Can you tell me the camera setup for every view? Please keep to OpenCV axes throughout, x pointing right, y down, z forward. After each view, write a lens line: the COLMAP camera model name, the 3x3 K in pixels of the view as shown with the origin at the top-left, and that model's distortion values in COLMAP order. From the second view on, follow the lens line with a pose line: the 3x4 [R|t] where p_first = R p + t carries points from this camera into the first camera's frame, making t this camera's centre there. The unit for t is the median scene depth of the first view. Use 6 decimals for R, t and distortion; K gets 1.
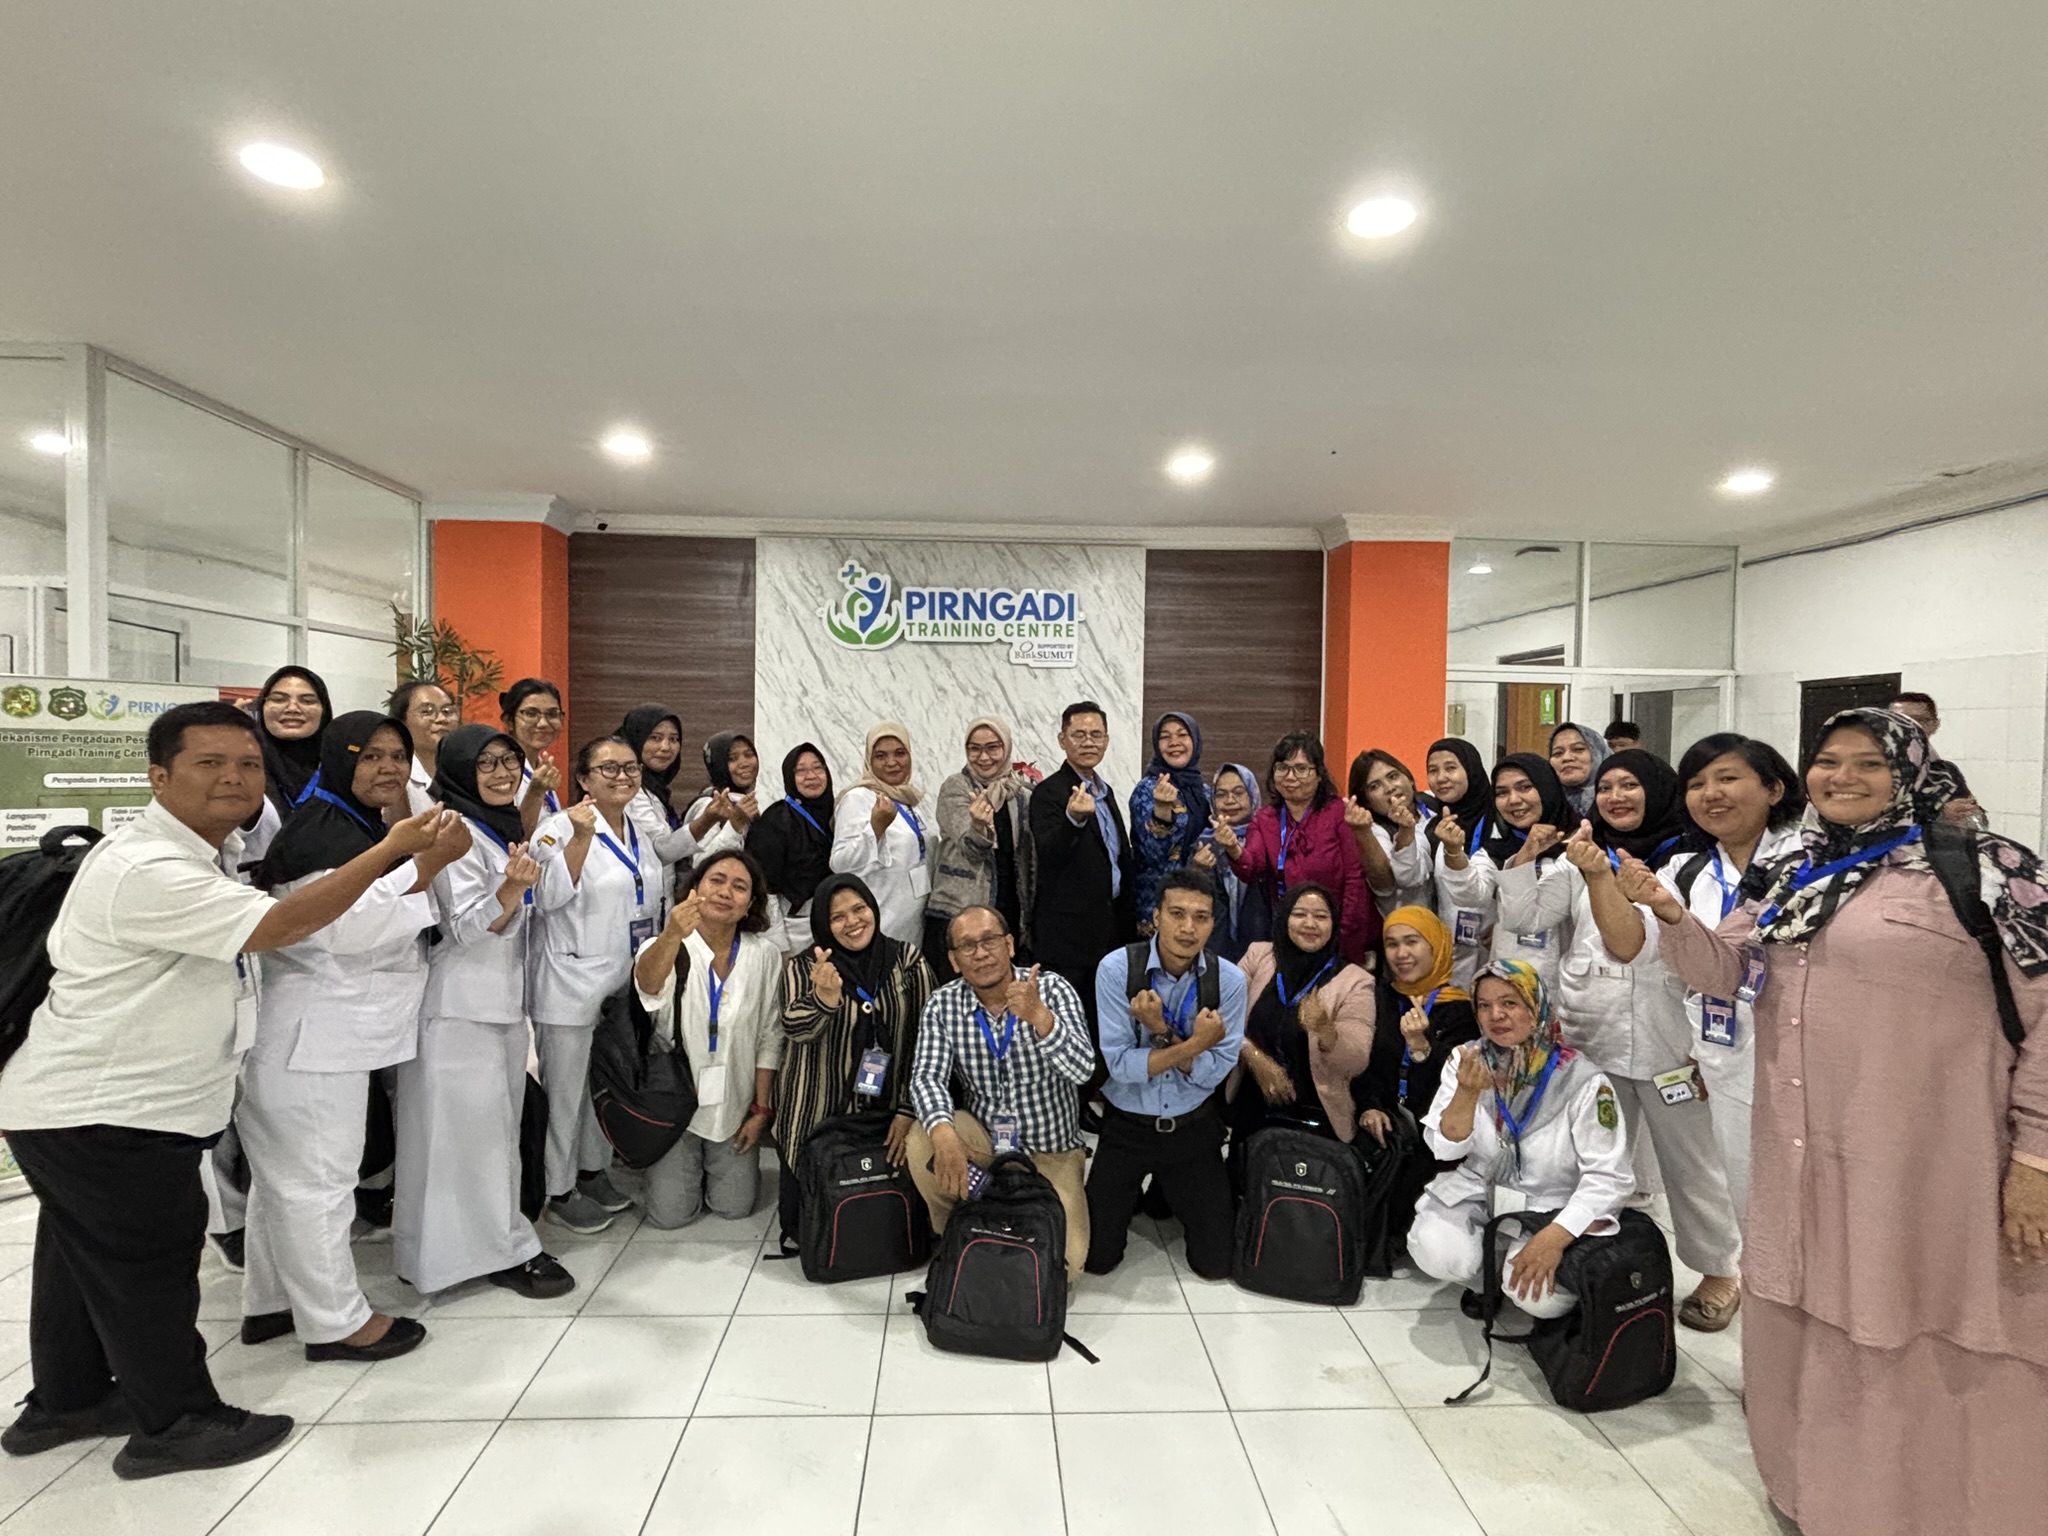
lens RADIAL K [[1040.8, 0, 1017.3], [0, 1040.8, 791.3], [0, 0, 1]] dist [0.033373, -0.001700]
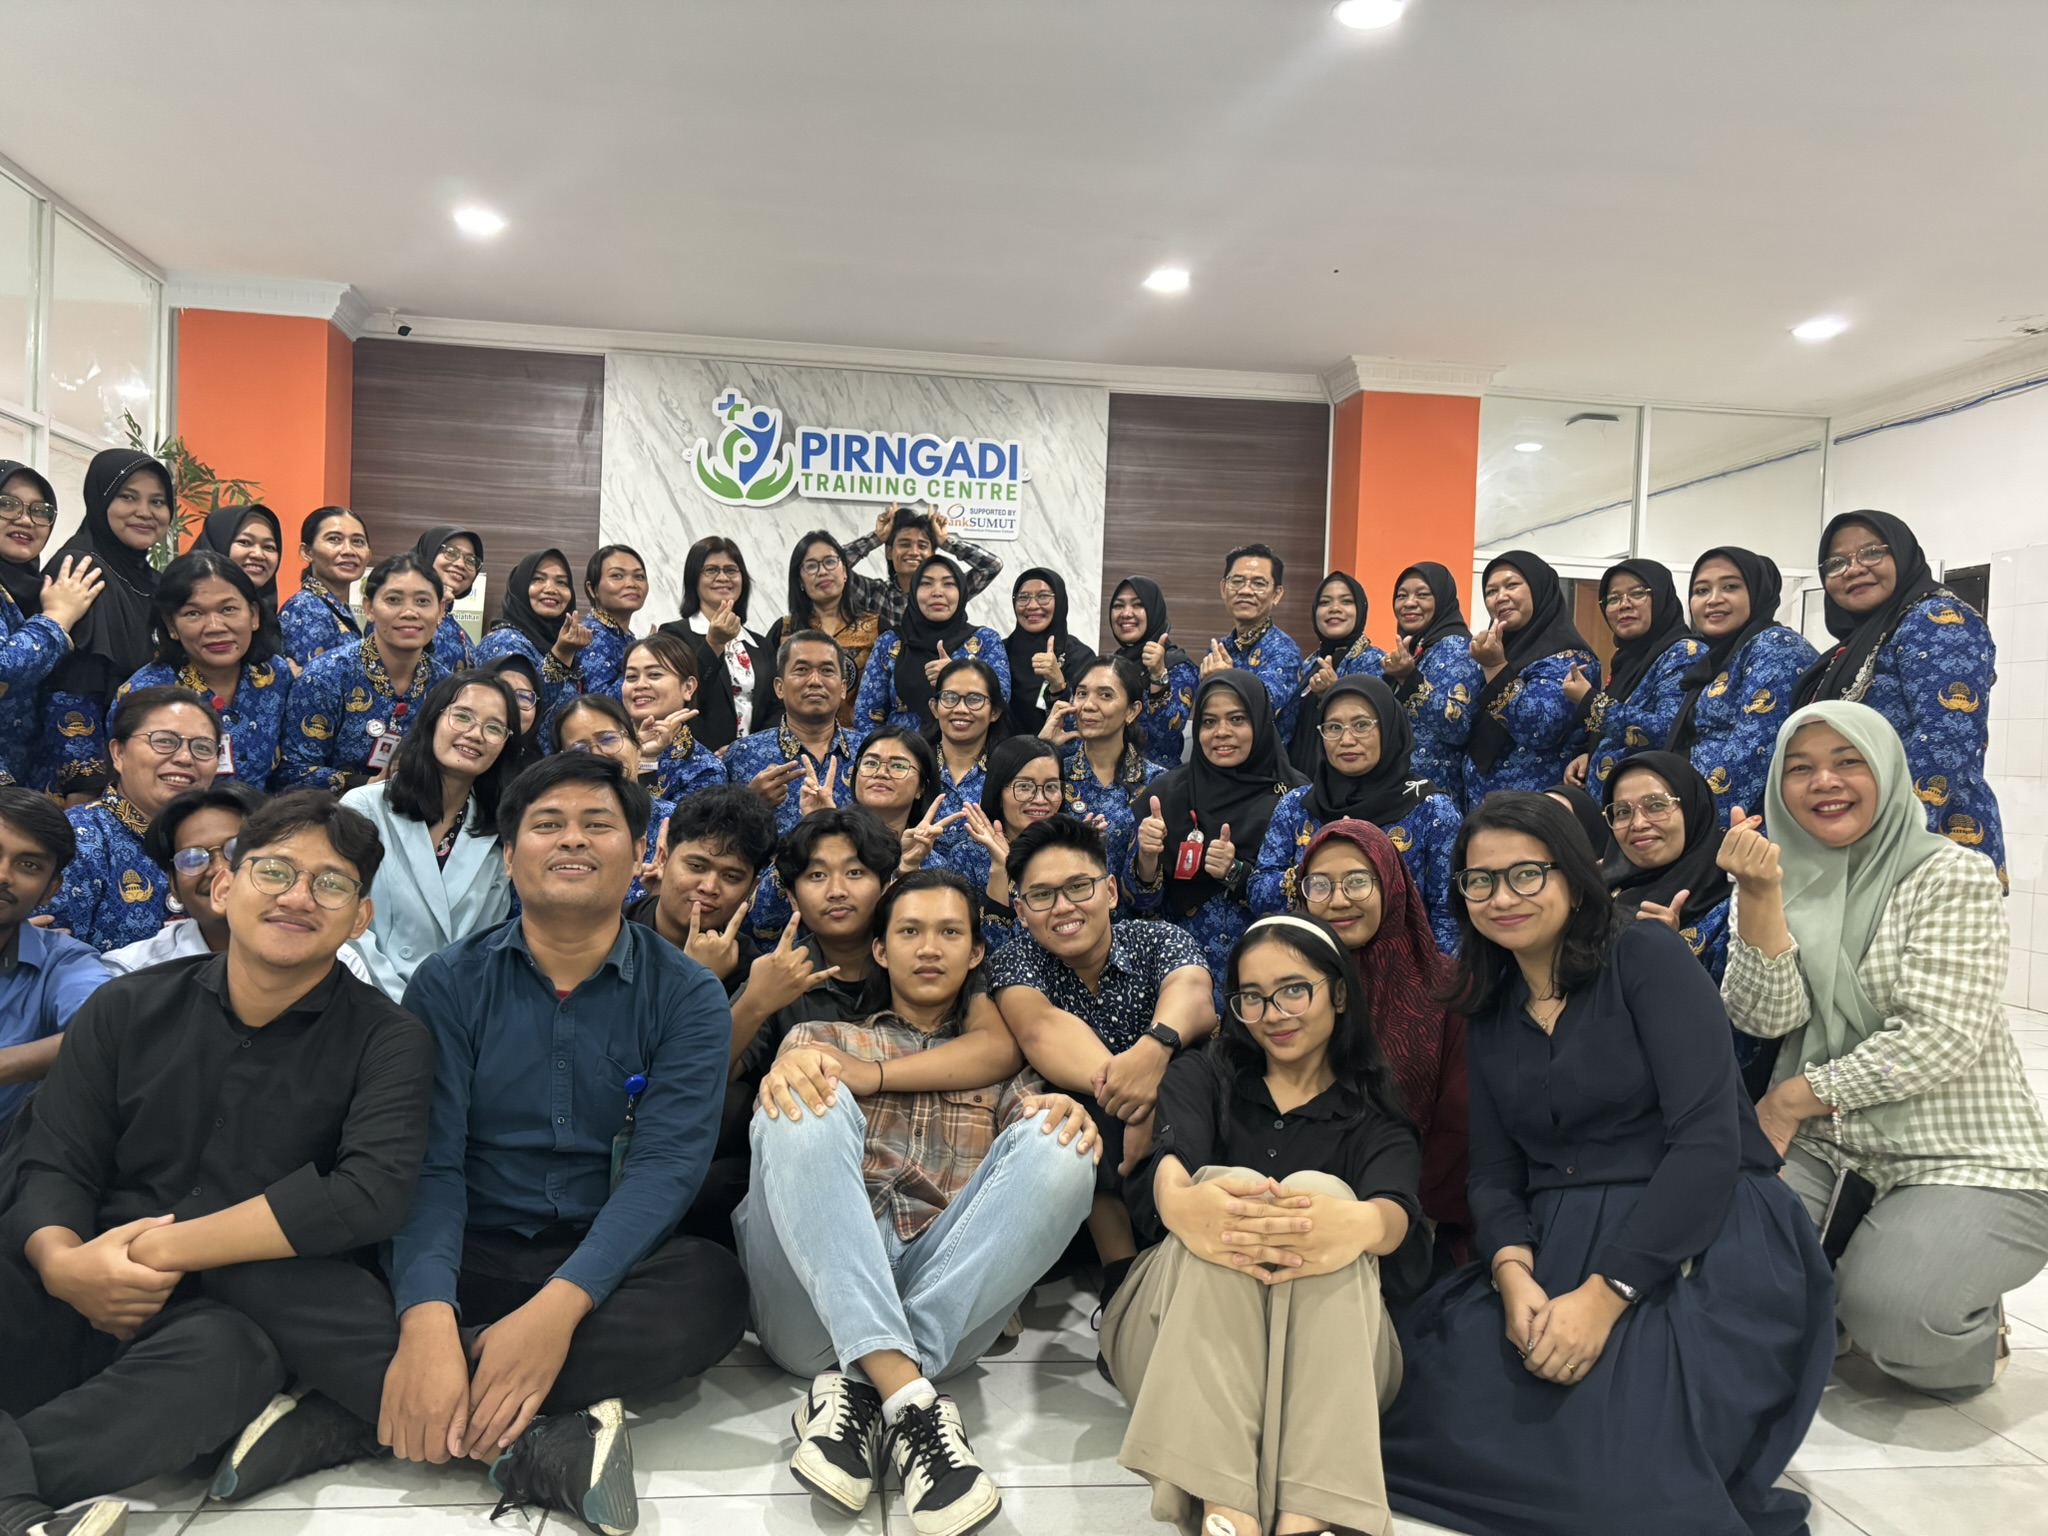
lens RADIAL K [[1639.7, 0, 1013.0], [0, 1639.7, 790.9], [0, 0, 1]] dist [0.083949, -0.067170]
pose [[0.996012, 0.020825, 0.086755, -0.050792], [-0.018611, 0.999482, -0.026253, 0.103600], [-0.087257, 0.024534, 0.995884, -0.227939]]
